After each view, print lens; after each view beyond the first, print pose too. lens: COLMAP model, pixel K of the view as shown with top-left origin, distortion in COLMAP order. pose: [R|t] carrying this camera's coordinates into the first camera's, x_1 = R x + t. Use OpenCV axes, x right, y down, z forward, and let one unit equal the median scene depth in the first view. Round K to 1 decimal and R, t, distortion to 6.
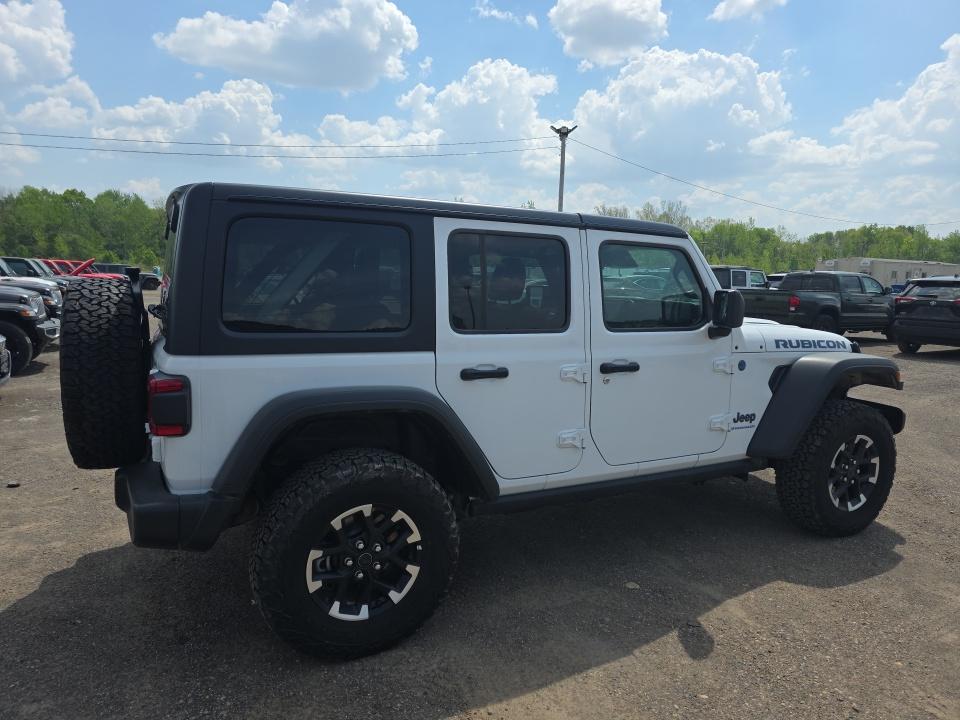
lens RADIAL K [[642.7, 0, 480.0], [0, 642.7, 360.0], [0, 0, 1]] dist [0.039516, -0.033327]
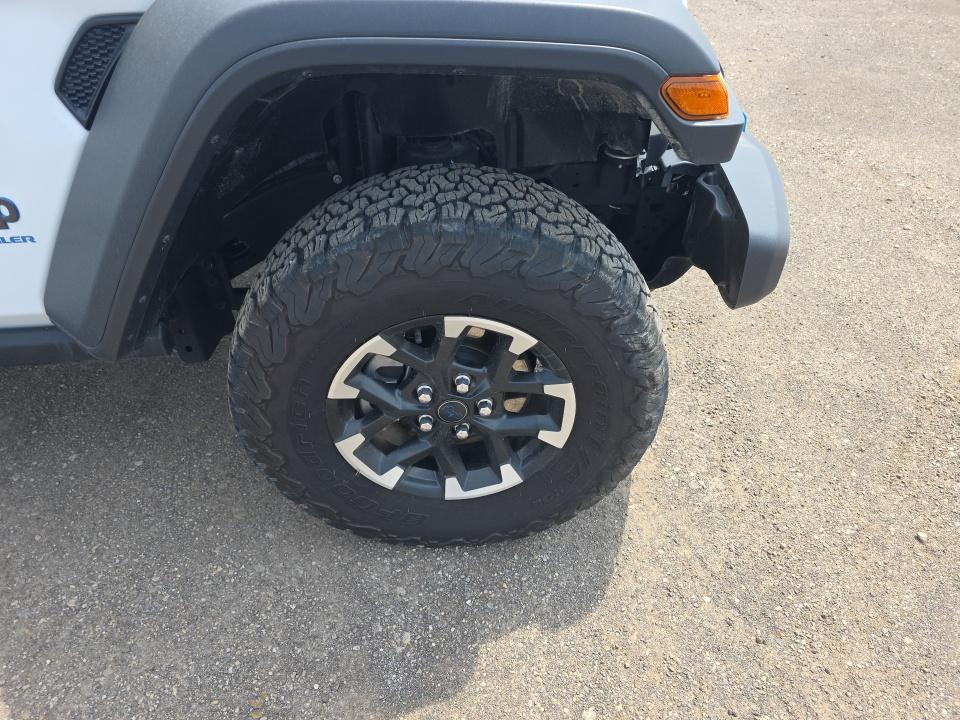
lens RADIAL K [[642.7, 0, 480.0], [0, 642.7, 360.0], [0, 0, 1]] dist [0.039516, -0.033327]
pose [[0.915942, 0.236354, -0.324325, 0.842706], [-0.037797, 0.855380, 0.516621, -0.014828], [0.399526, -0.460936, 0.792412, 0.949379]]
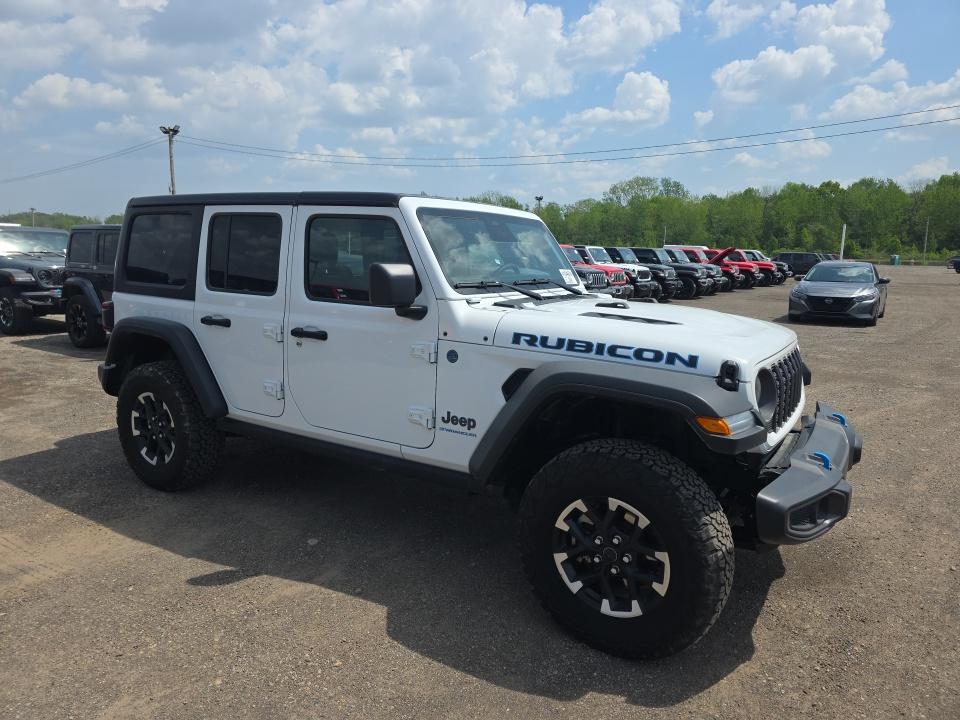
lens RADIAL K [[635.3, 0, 480.0], [0, 635.3, 360.0], [0, 0, 1]] dist [0.111284, -0.130641]
pose [[0.510764, 0.132013, -0.849525, 1.260825], [-0.118554, 0.989515, 0.082488, -0.065860], [0.851507, 0.058583, 0.521060, 0.681502]]
